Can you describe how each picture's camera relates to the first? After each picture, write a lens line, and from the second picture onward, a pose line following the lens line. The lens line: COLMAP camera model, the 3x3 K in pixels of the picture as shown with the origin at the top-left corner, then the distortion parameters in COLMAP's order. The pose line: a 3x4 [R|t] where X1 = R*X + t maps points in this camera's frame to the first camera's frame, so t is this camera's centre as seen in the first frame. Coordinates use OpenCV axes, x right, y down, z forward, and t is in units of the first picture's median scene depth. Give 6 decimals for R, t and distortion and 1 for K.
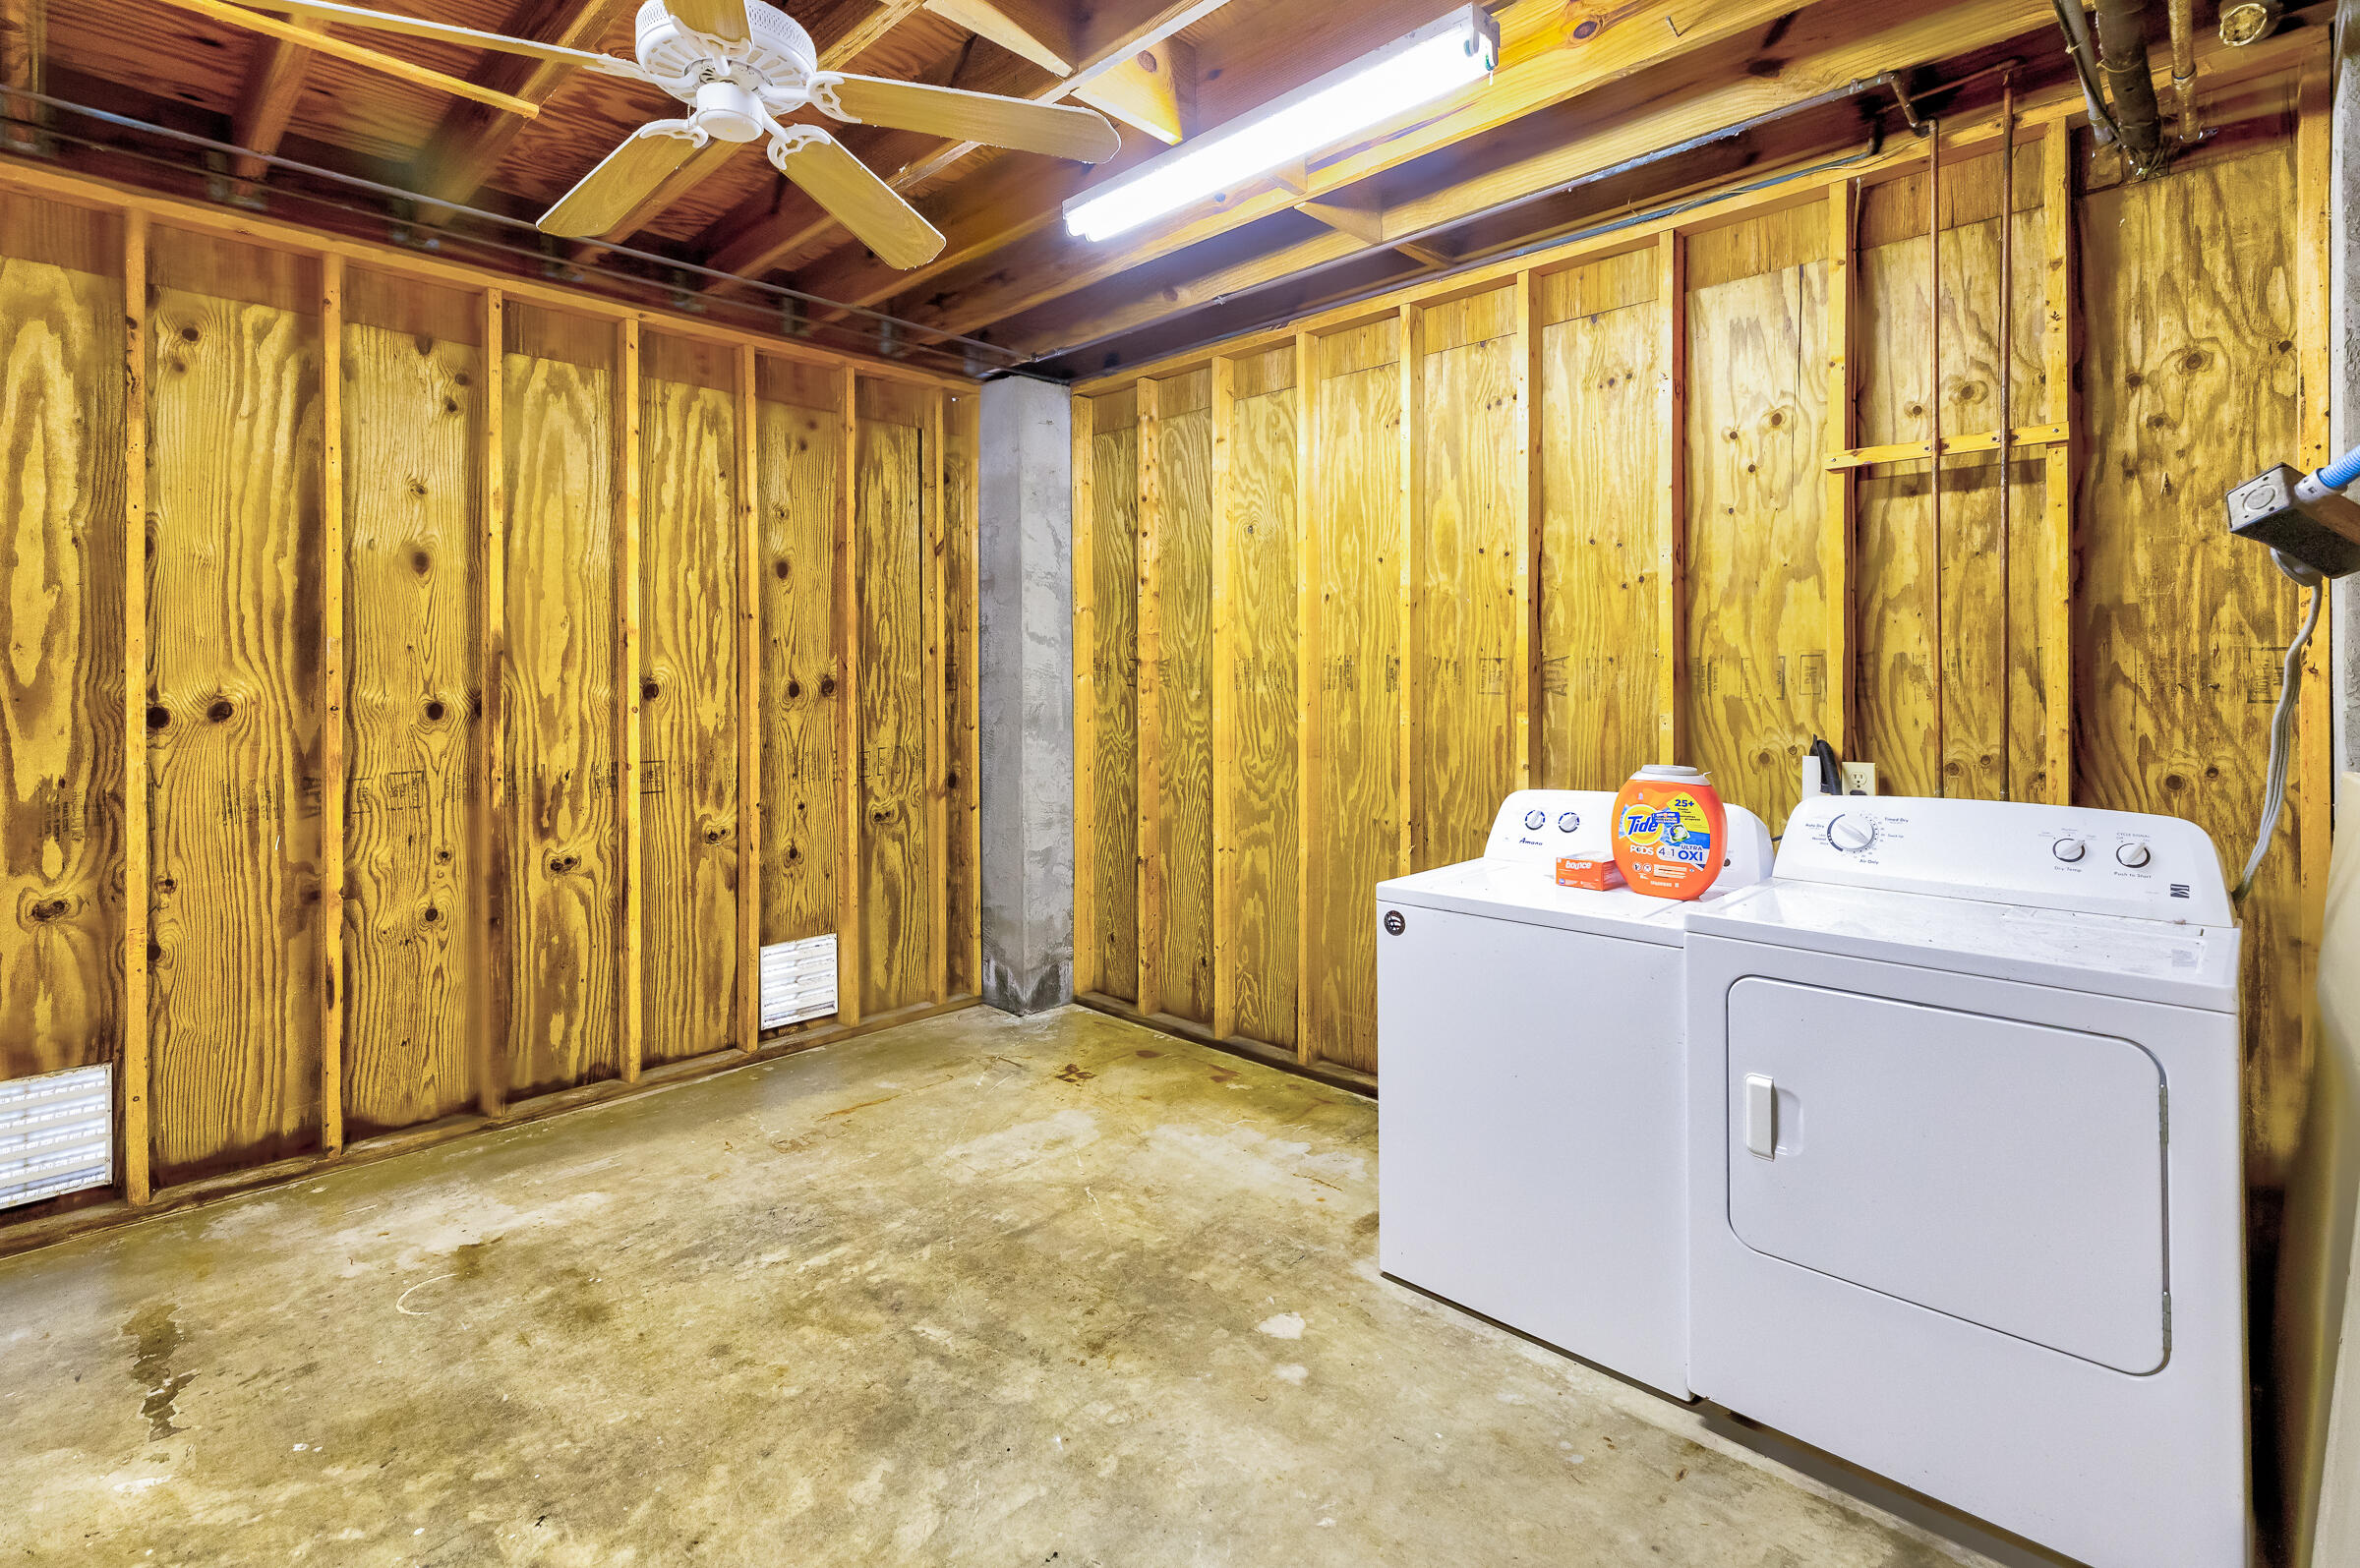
lens RADIAL K [[1099.1, 0, 1177.5], [0, 1099.1, 681.5], [0, 0, 1]] dist [-0.002053, -0.000158]
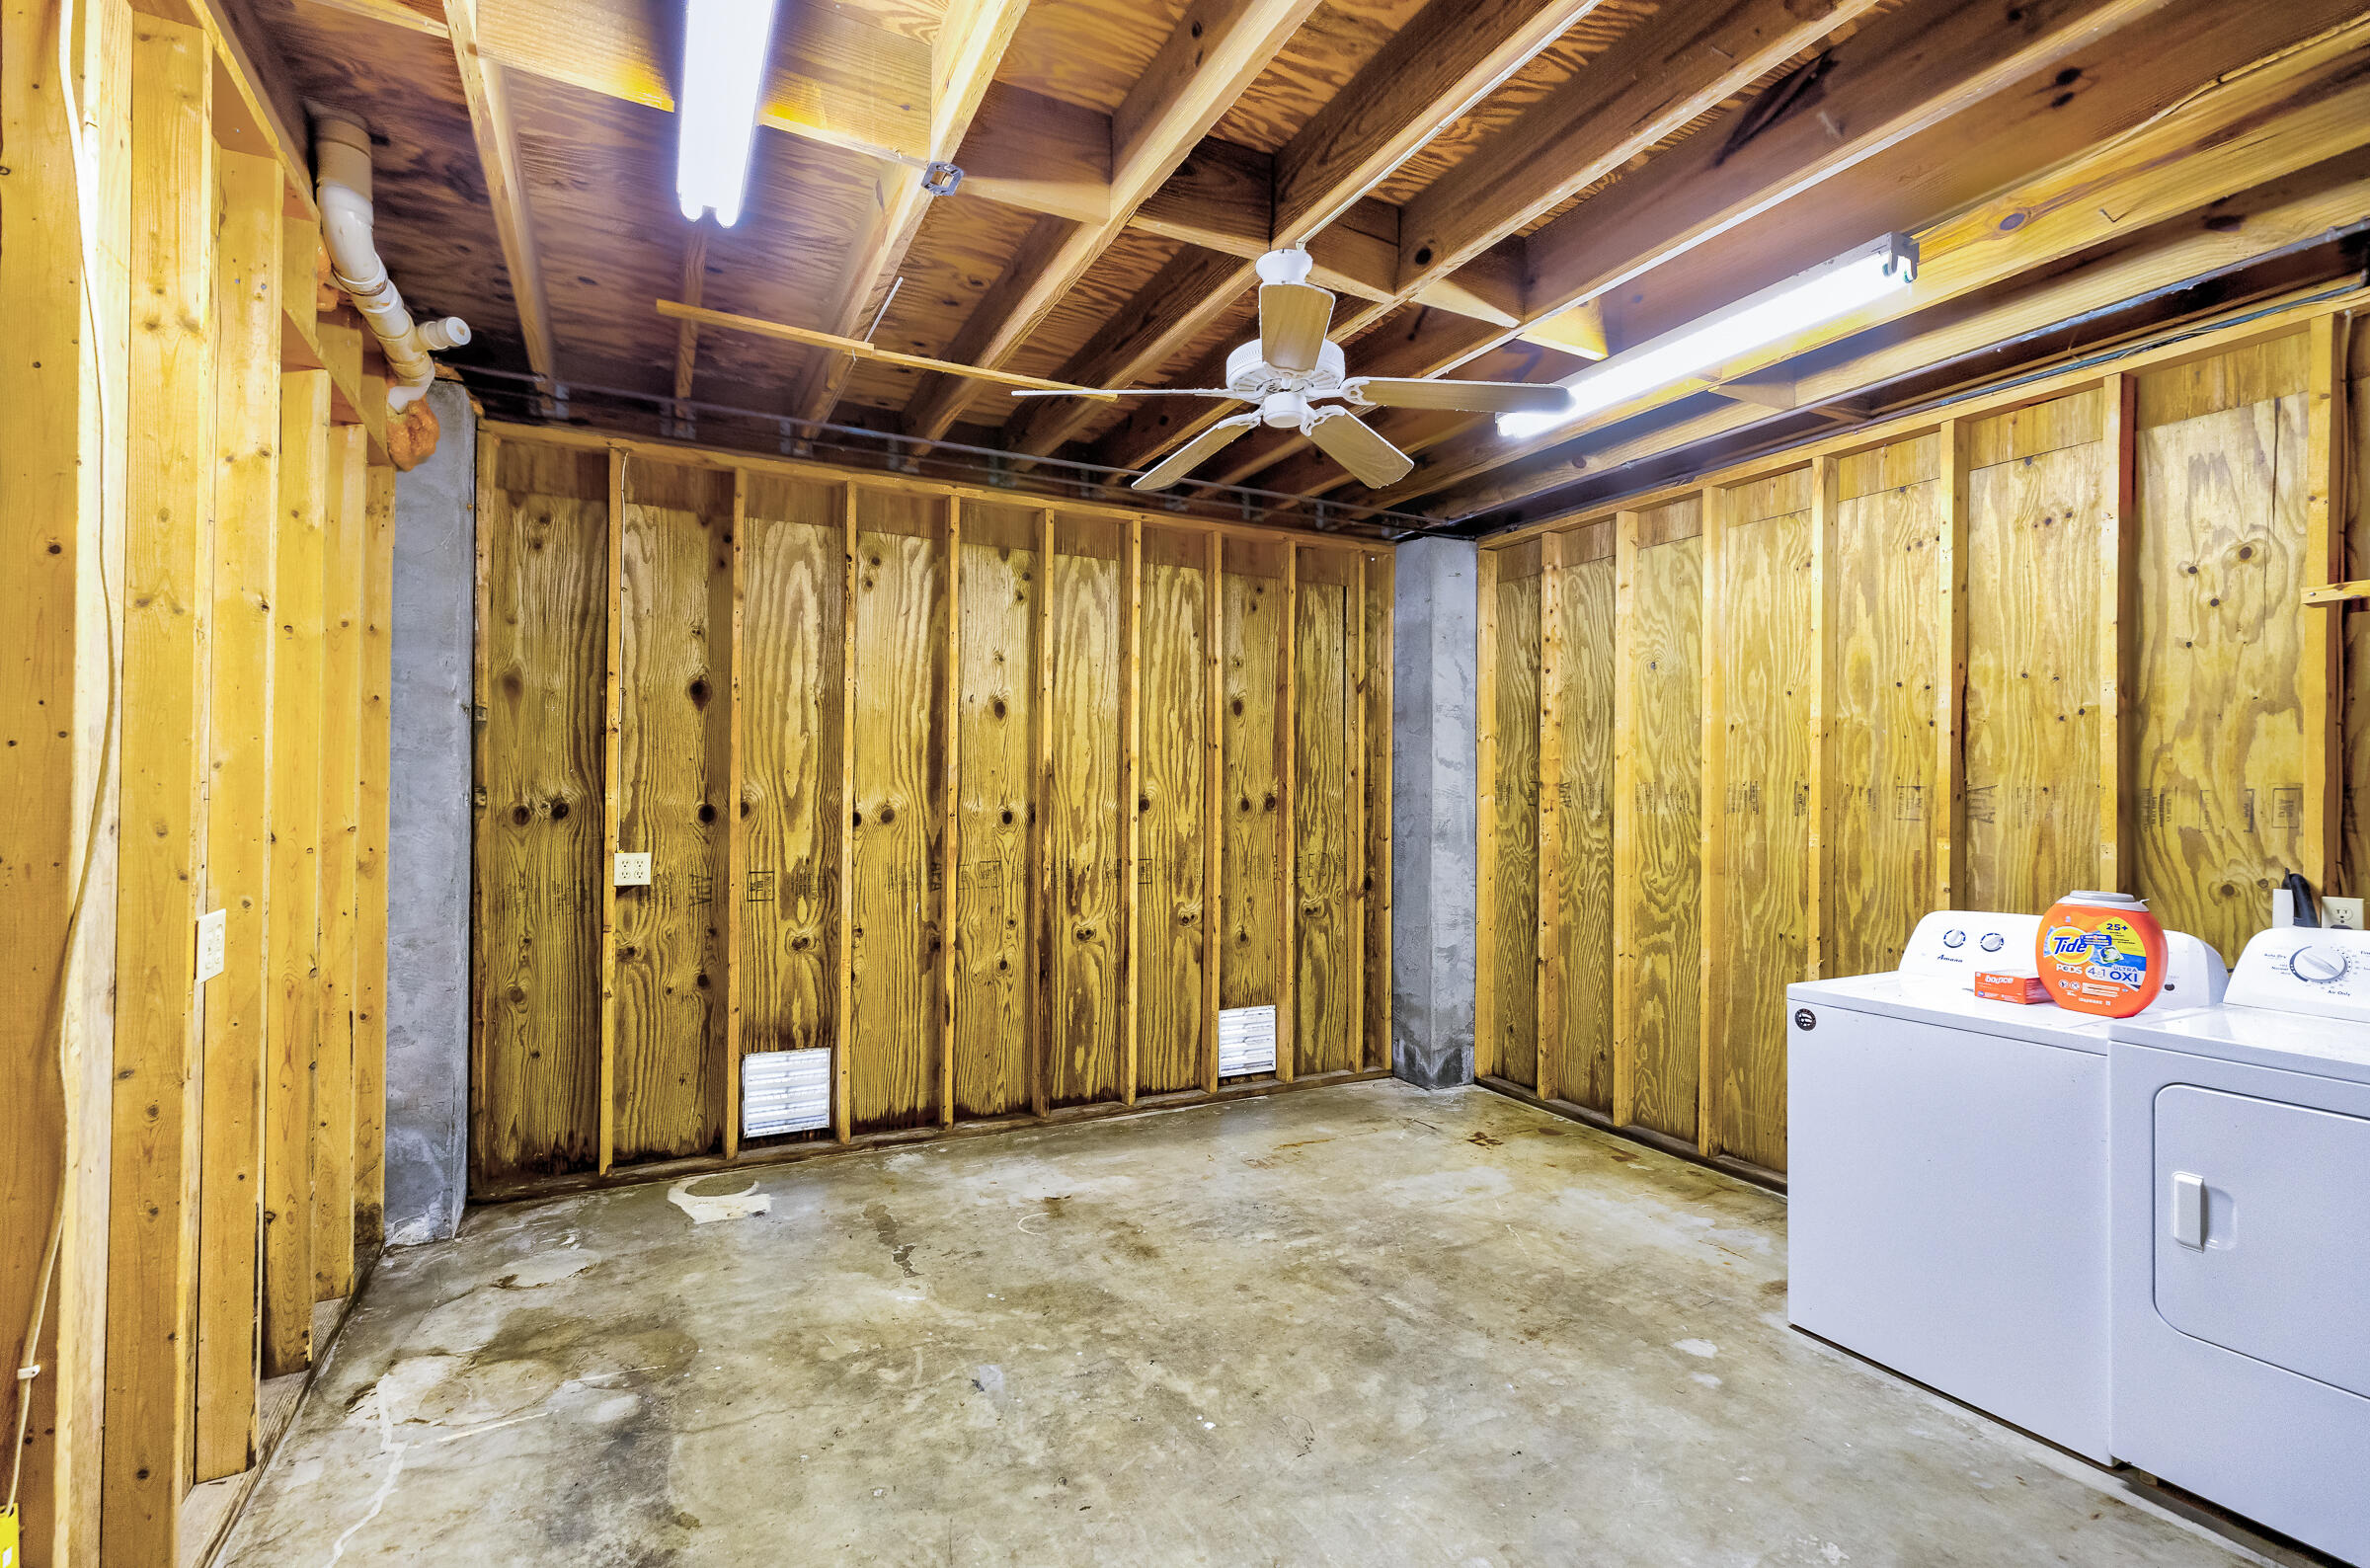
lens RADIAL K [[1067.3, 0, 1154.5], [0, 1067.3, 788.0], [0, 0, 1]] dist [0.001804, 0.000105]
pose [[0.941651, 0.008816, -0.336474, -0.054134], [-0.010532, 0.999939, -0.003277, -0.008724], [0.336425, 0.006629, 0.941687, -0.219080]]
